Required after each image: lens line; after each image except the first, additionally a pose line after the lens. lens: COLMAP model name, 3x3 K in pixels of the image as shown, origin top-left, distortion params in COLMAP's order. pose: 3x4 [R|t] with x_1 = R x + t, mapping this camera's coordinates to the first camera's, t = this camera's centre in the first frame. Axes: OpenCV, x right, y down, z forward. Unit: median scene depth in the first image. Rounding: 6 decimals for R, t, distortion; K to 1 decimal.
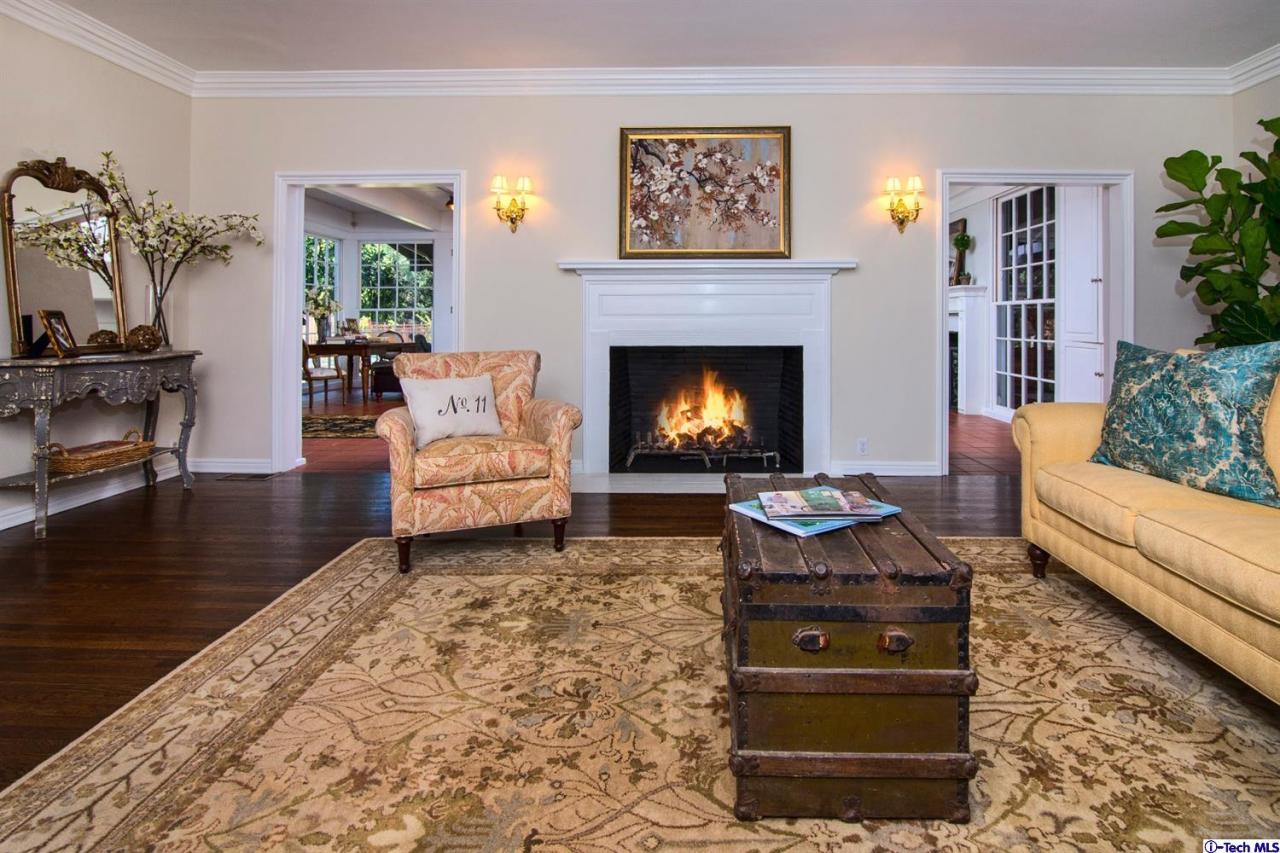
lens RADIAL K [[647.2, 0, 659.5], [0, 647.2, 332.2], [0, 0, 1]] dist [-0.001852, -0.002348]
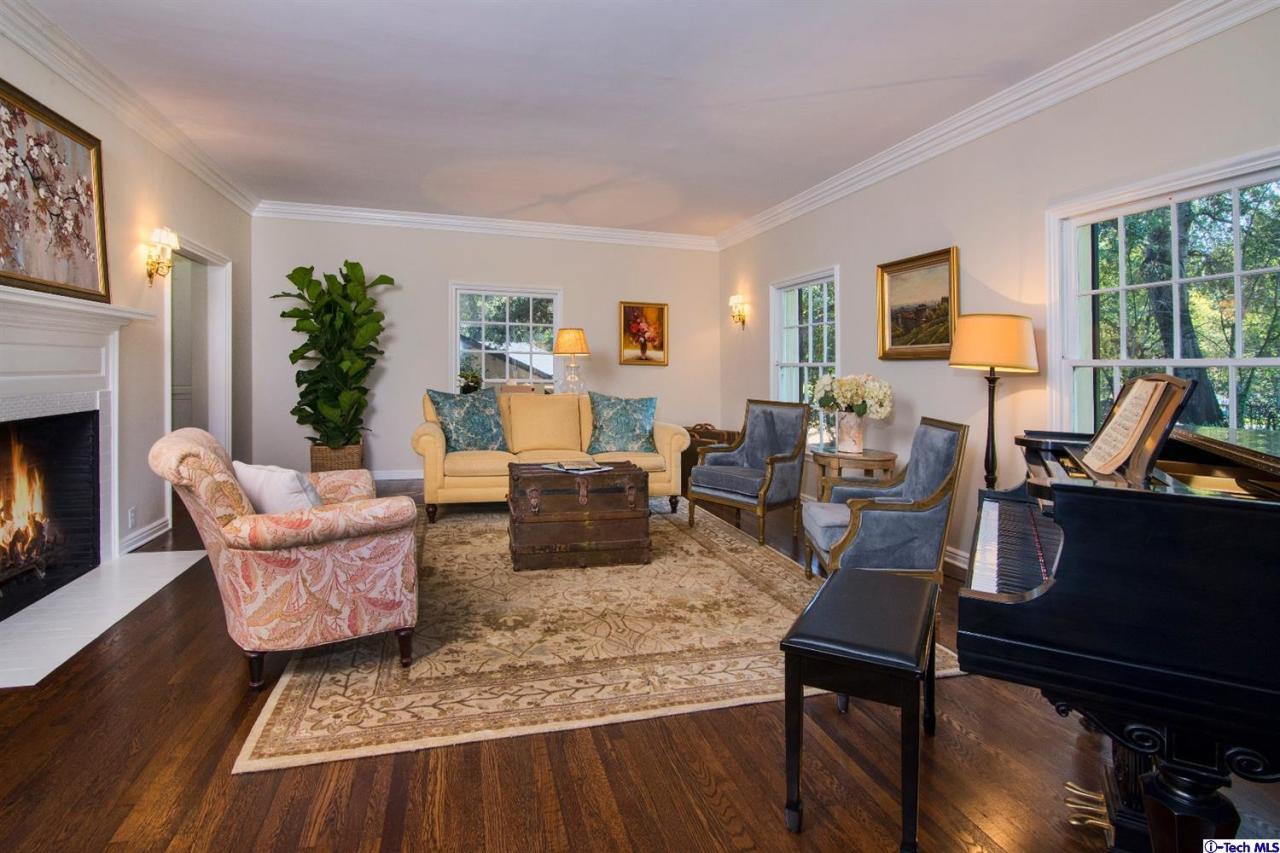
lens RADIAL K [[647.2, 0, 640.2], [0, 647.2, 423.0], [0, 0, 1]] dist [-0.001852, -0.002348]
pose [[-0.302619, -0.091612, 0.948699, -0.811072], [-0.014734, 0.995701, 0.091451, -0.045920], [-0.952998, 0.013696, -0.302668, 0.595891]]
